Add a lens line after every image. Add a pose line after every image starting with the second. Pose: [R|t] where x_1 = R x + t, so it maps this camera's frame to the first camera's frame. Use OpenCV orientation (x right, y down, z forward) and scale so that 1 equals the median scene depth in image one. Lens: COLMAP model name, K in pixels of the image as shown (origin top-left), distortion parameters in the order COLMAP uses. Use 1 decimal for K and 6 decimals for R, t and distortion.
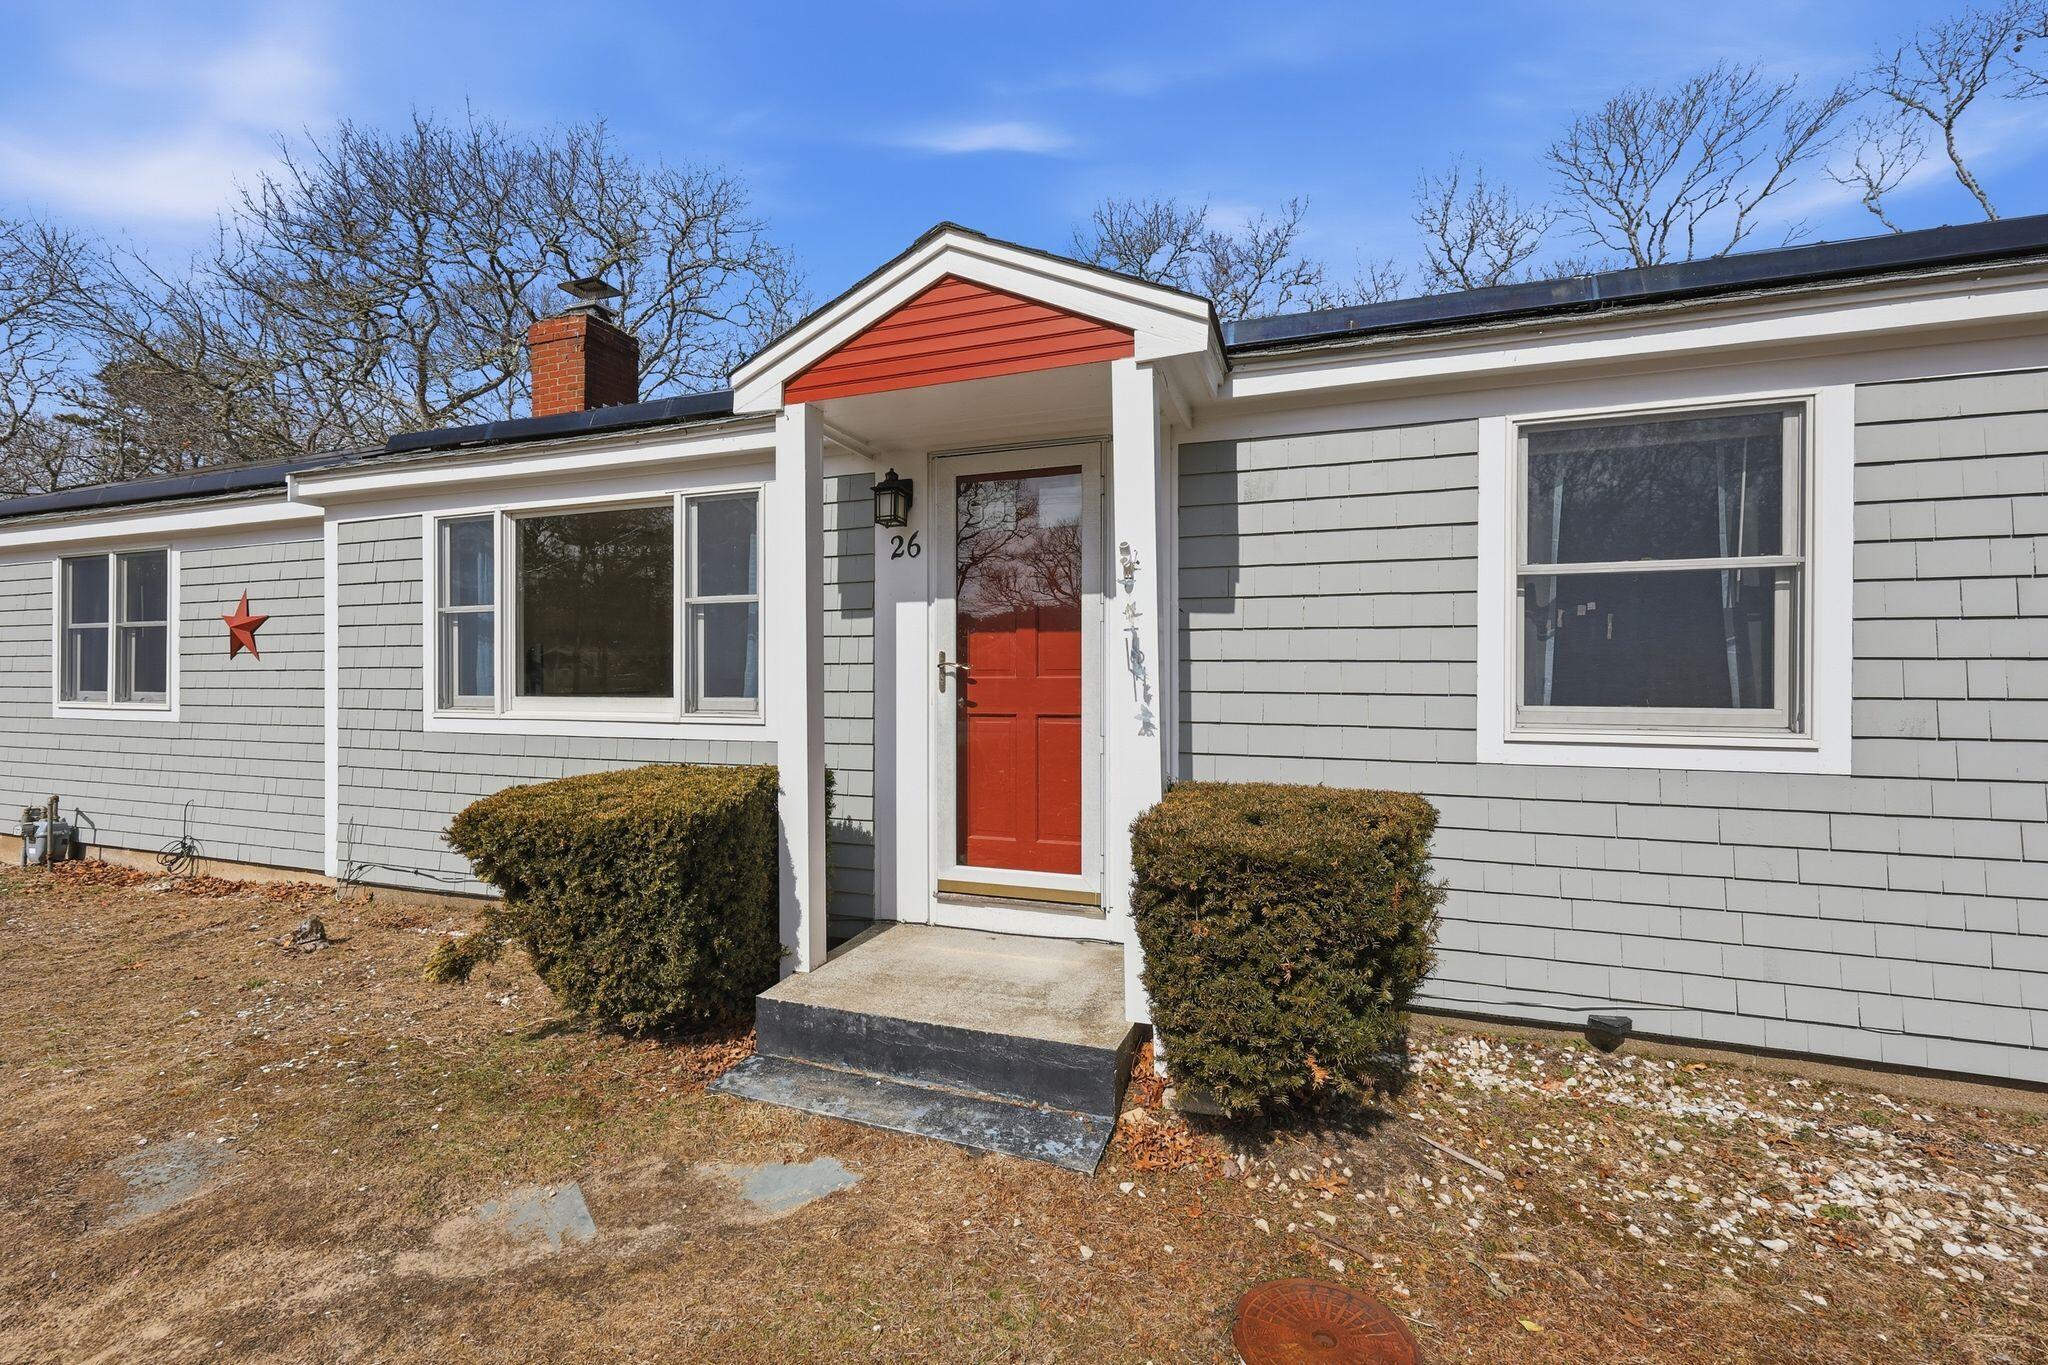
lens RADIAL K [[838.3, 0, 1024.0], [0, 838.3, 682.5], [0, 0, 1]] dist [0.000492, -0.000212]
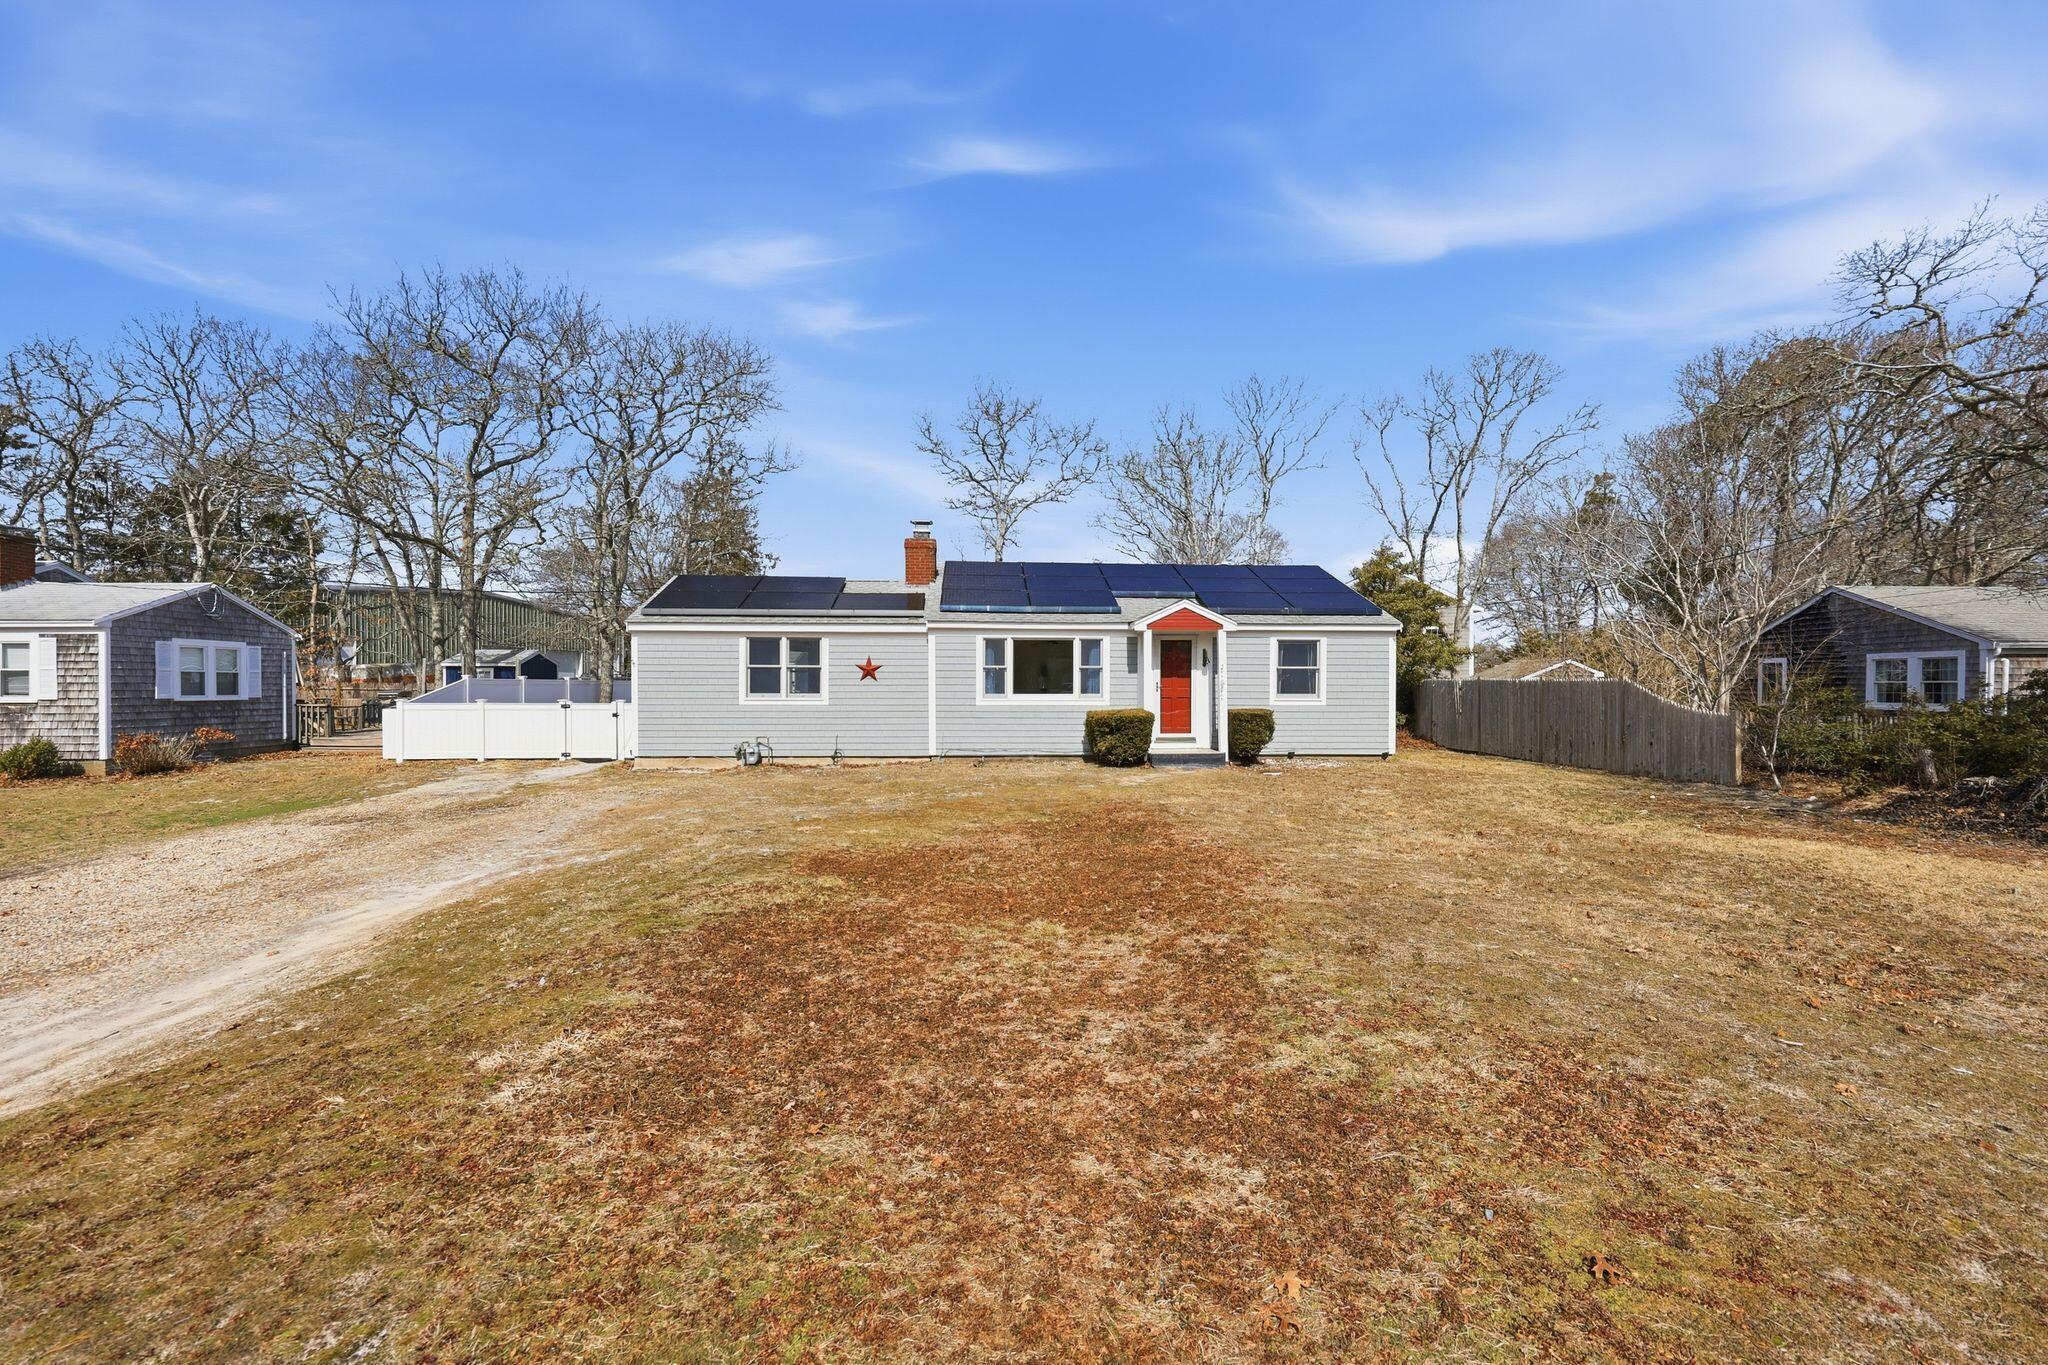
lens RADIAL K [[872.8, 0, 1028.8], [0, 872.8, 686.5], [0, 0, 1]] dist [0.001520, 0.000026]
pose [[0.918086, 0.000266, 0.396381, -2.372445], [-0.000079, 1.000000, -0.000490, -0.011971], [-0.396381, 0.000419, 0.918086, -2.685361]]
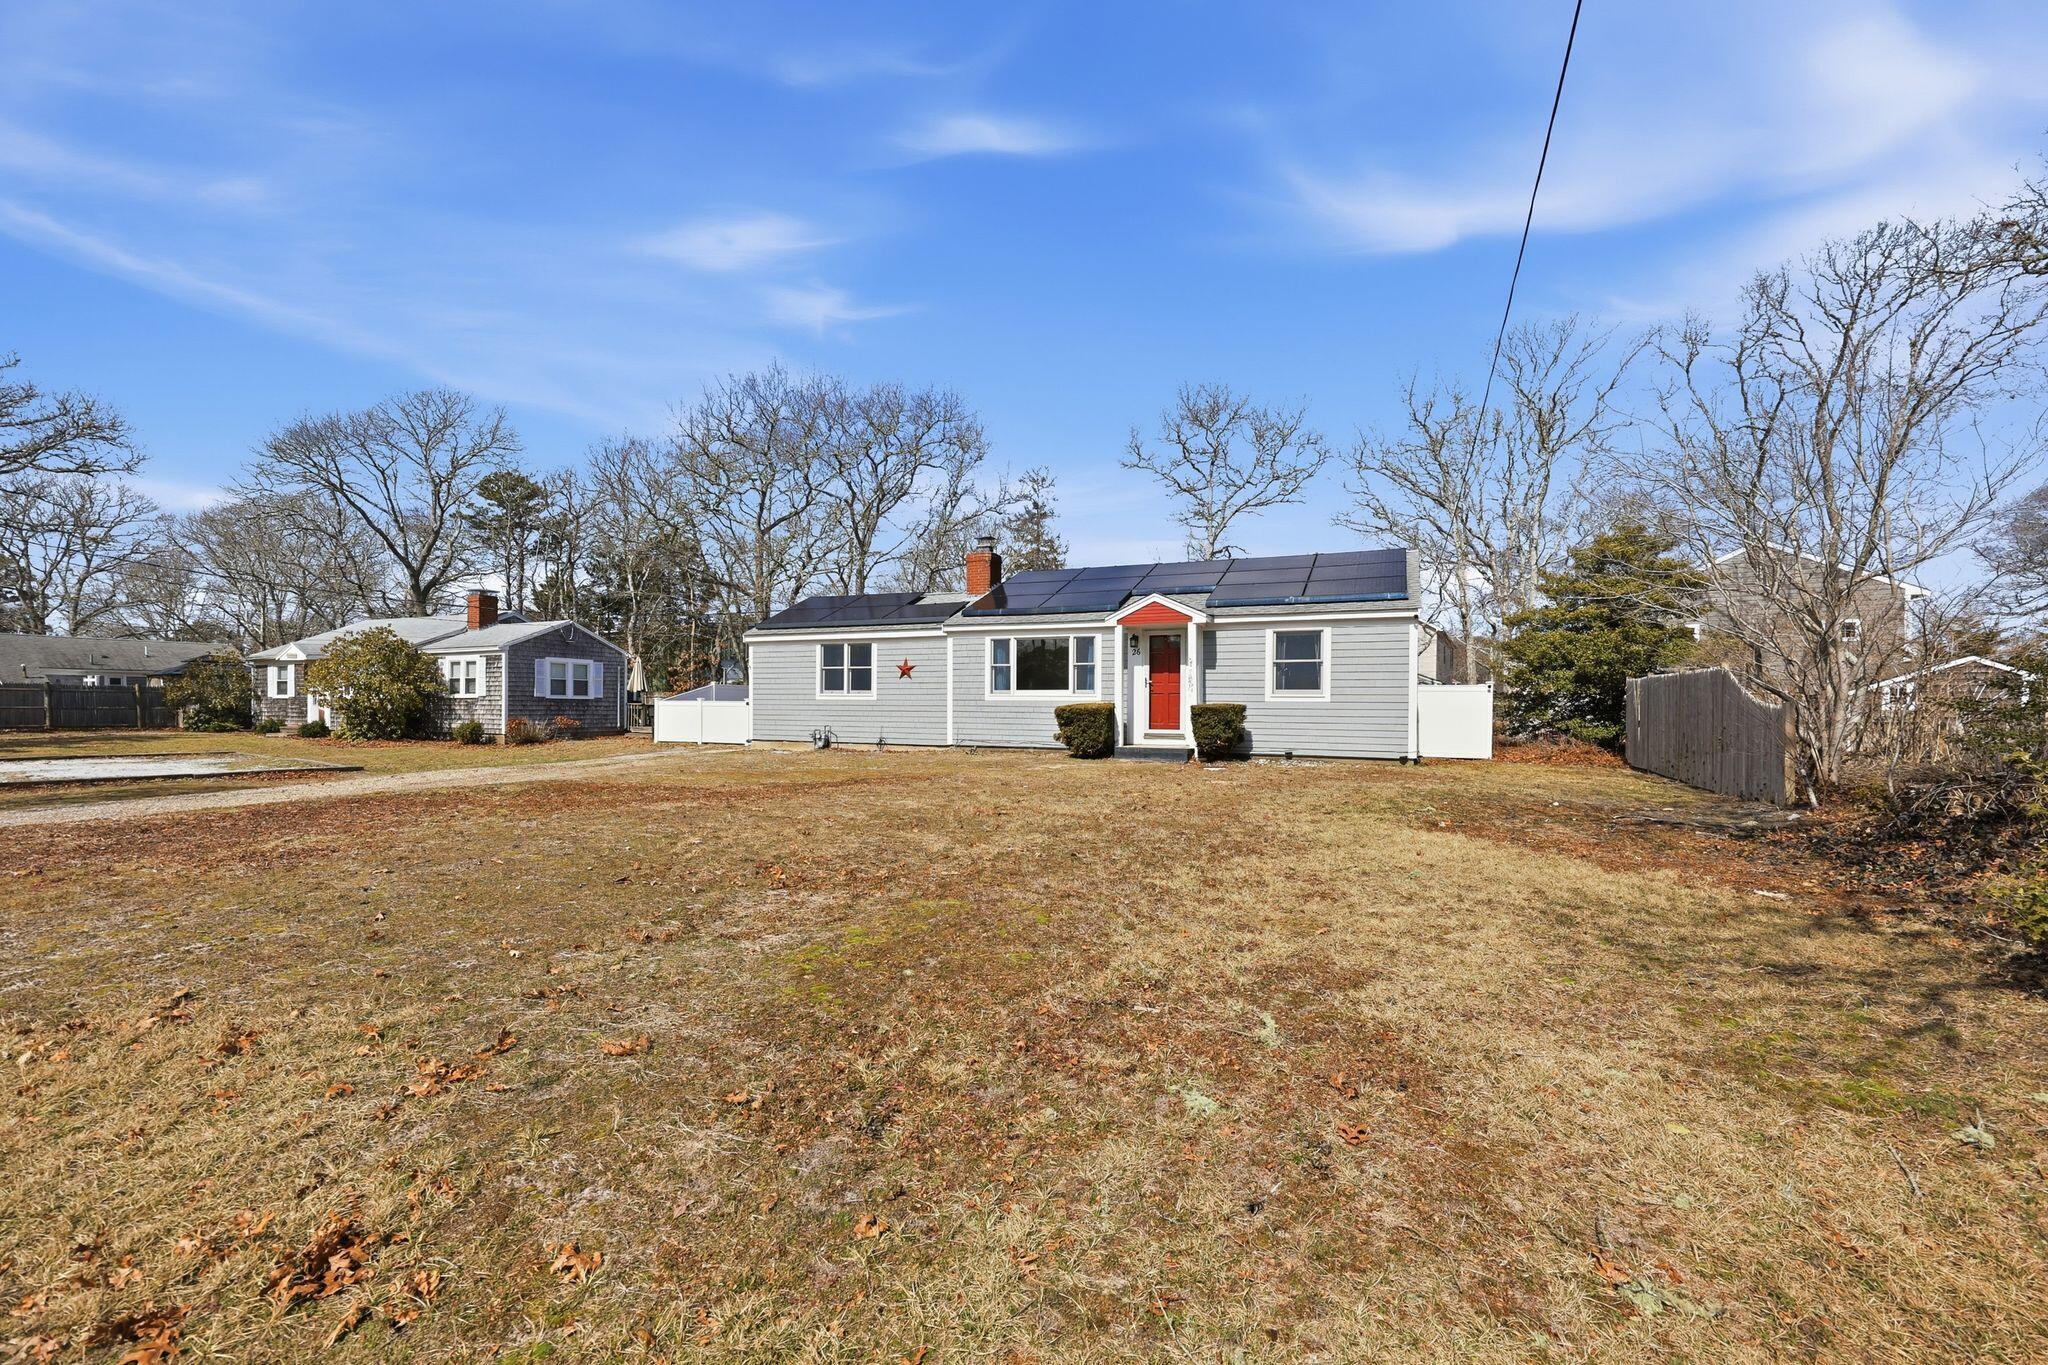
lens RADIAL K [[878.2, 0, 1015.5], [0, 878.2, 714.2], [0, 0, 1]] dist [0.001184, 0.000105]
pose [[0.996228, 0.007102, -0.086480, -0.361656], [-0.006620, 0.999961, 0.005851, 0.121610], [0.086518, -0.005256, 0.996236, -3.359674]]
